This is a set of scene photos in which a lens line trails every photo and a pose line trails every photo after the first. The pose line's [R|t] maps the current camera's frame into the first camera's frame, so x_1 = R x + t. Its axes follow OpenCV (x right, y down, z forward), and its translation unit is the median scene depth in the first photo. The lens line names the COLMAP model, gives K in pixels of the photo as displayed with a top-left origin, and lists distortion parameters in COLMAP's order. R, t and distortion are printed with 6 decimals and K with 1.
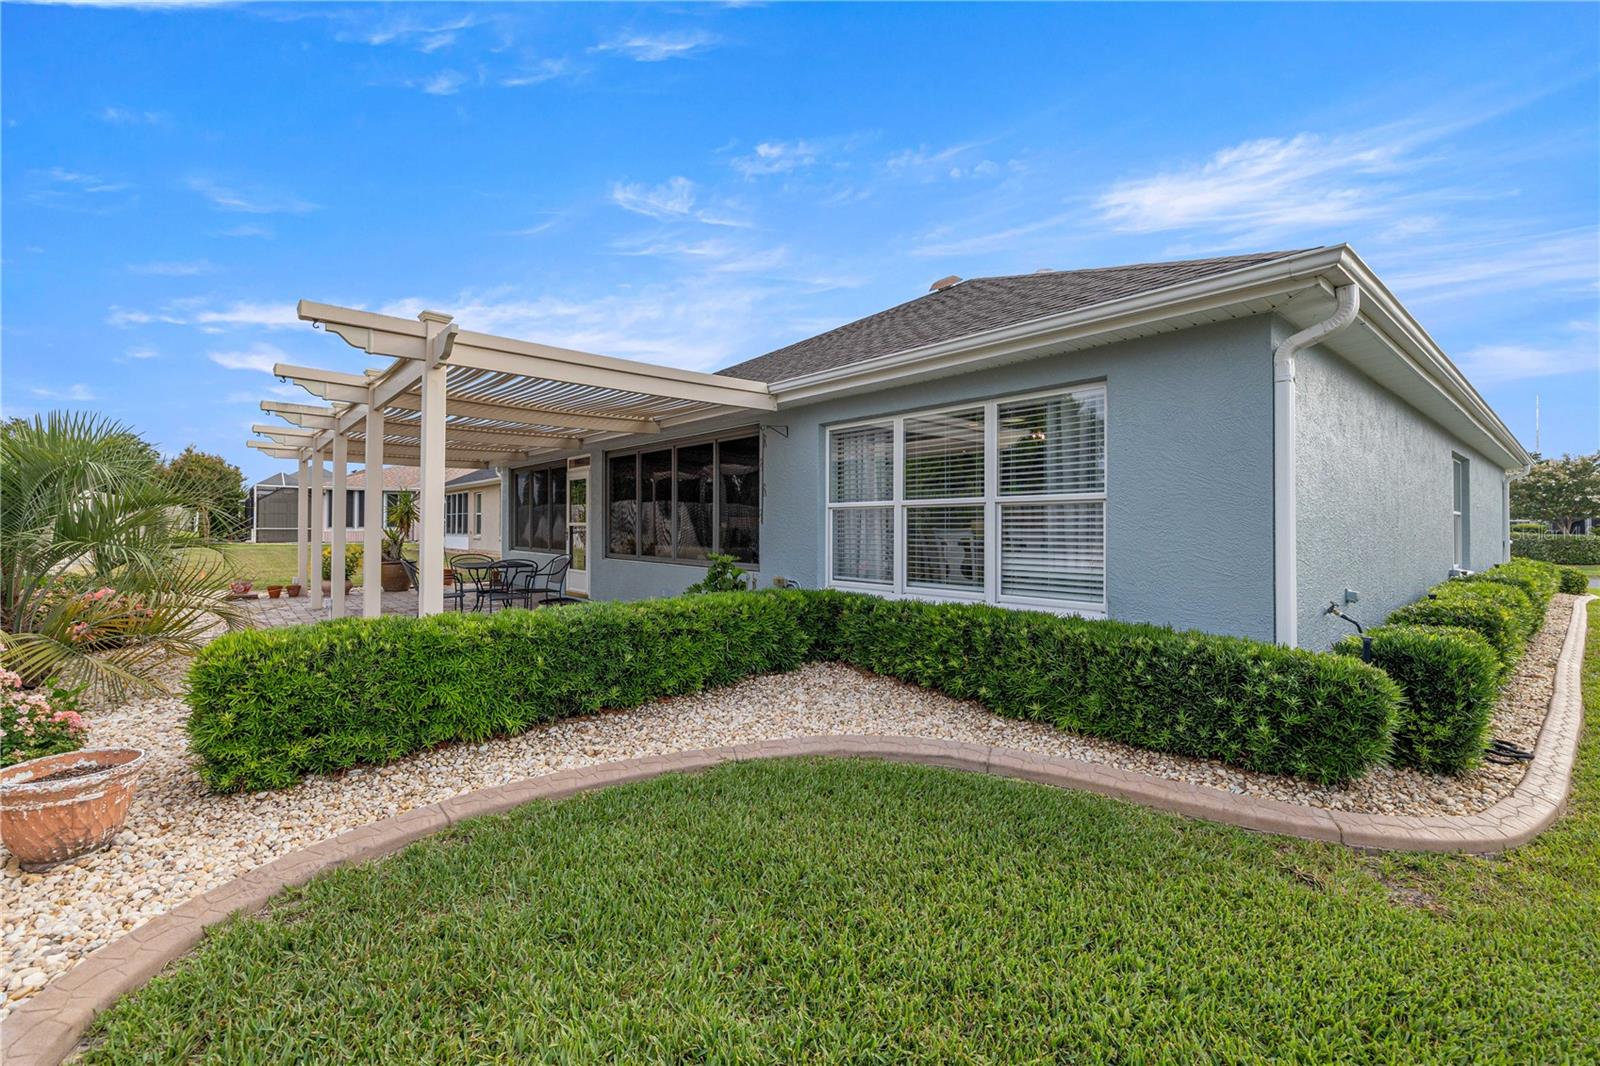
lens RADIAL K [[669.3, 0, 802.2], [0, 669.3, 523.2], [0, 0, 1]] dist [0.002726, -0.000156]
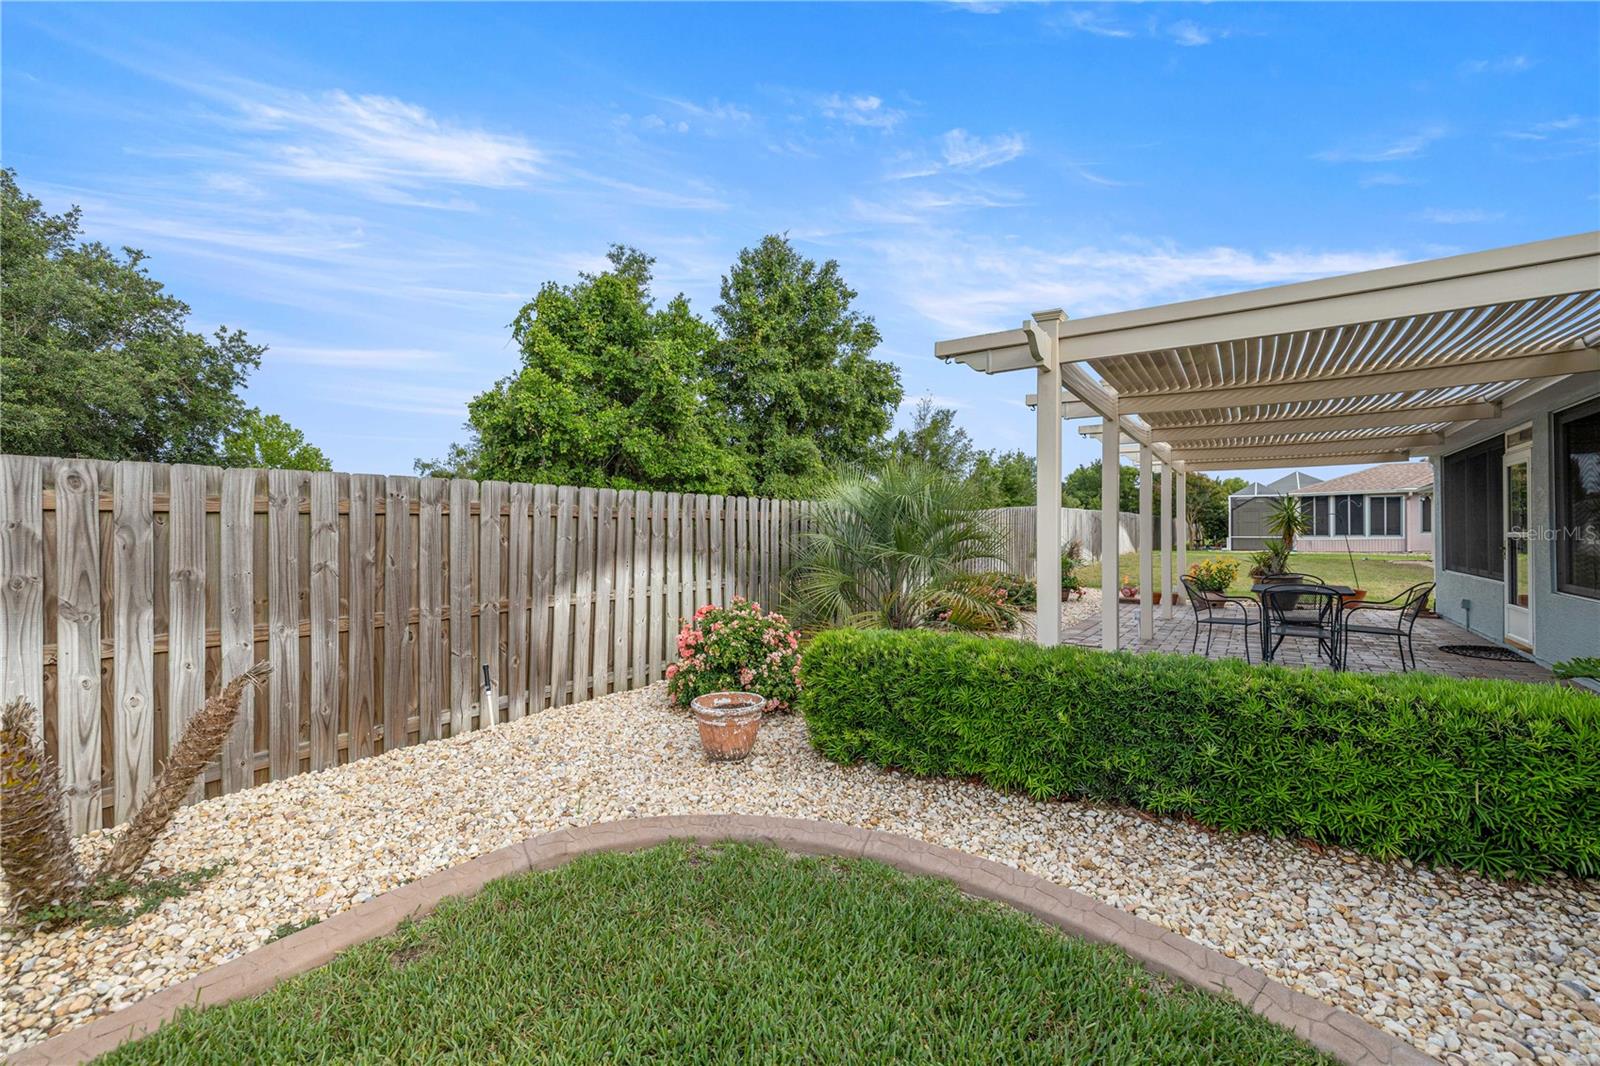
lens RADIAL K [[669.3, 0, 798.5], [0, 669.3, 529.5], [0, 0, 1]] dist [0.002726, -0.000156]
pose [[0.259543, -0.011101, -0.965668, 0.268933], [0.009448, 0.999915, -0.008955, -0.010105], [0.965685, -0.006799, 0.259626, 0.460632]]
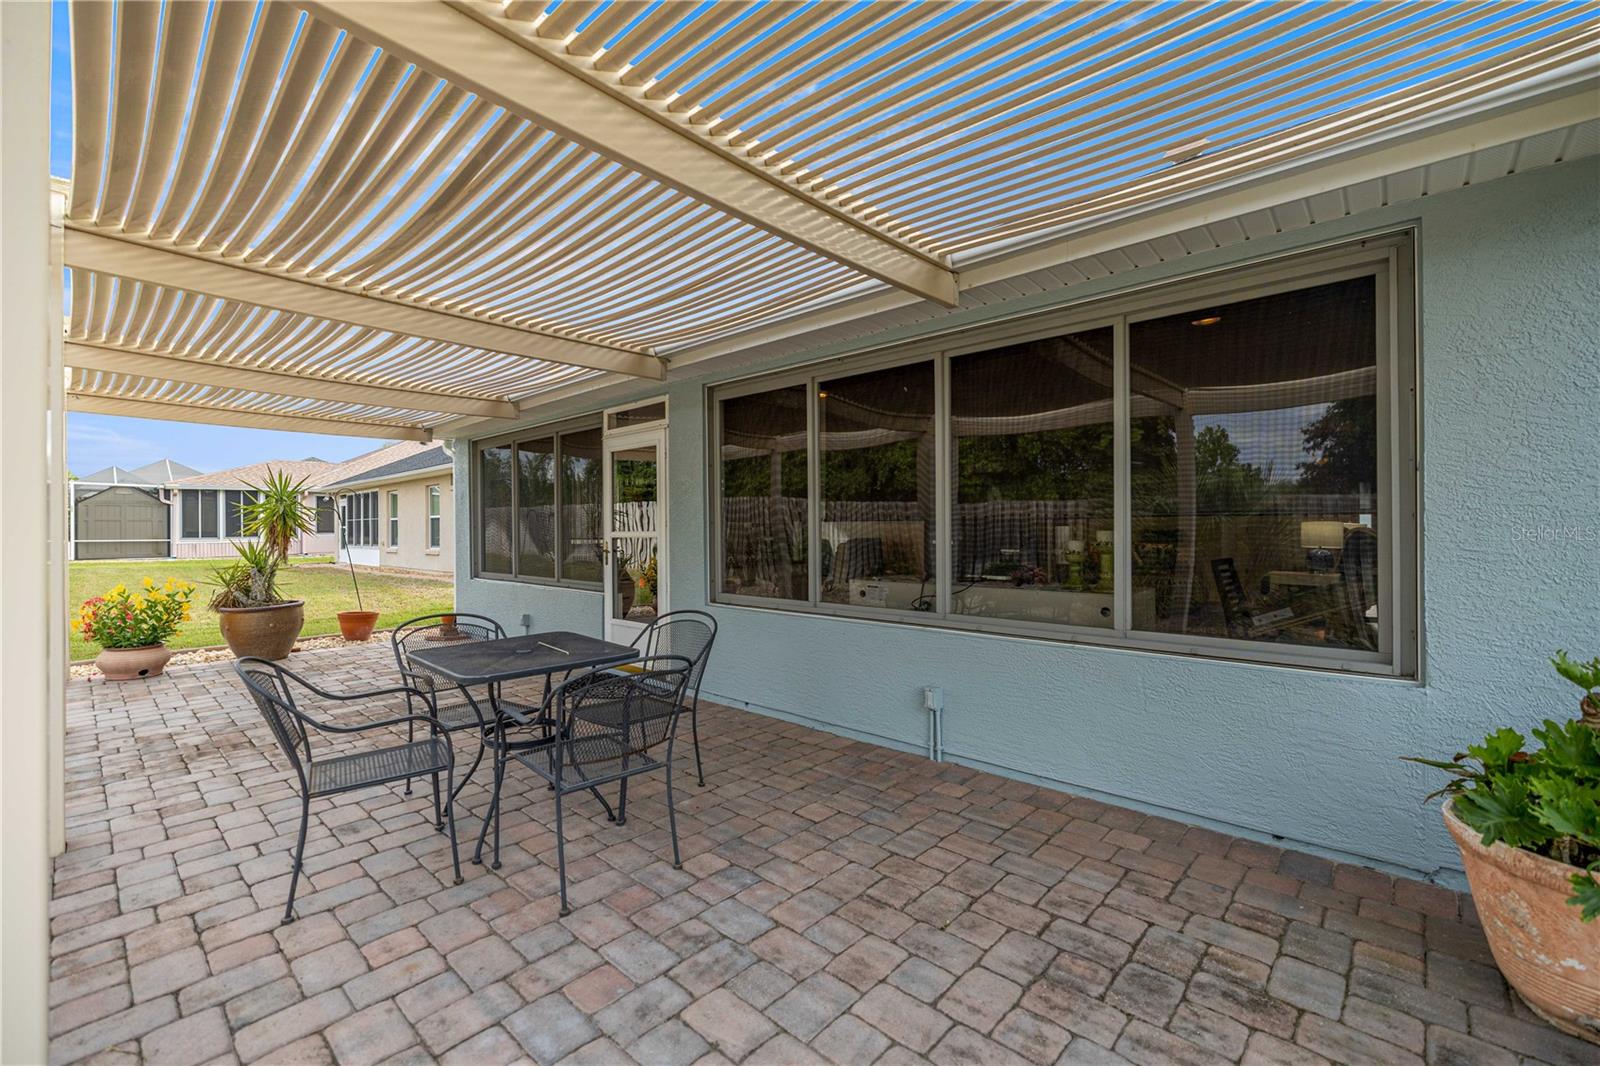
lens RADIAL K [[669.3, 0, 797.4], [0, 669.3, 537.9], [0, 0, 1]] dist [0.002726, -0.000156]
pose [[0.994189, -0.008578, 0.107309, -0.690341], [0.006892, 0.999847, 0.016071, -0.011150], [-0.107431, -0.015238, 0.994096, 1.228794]]
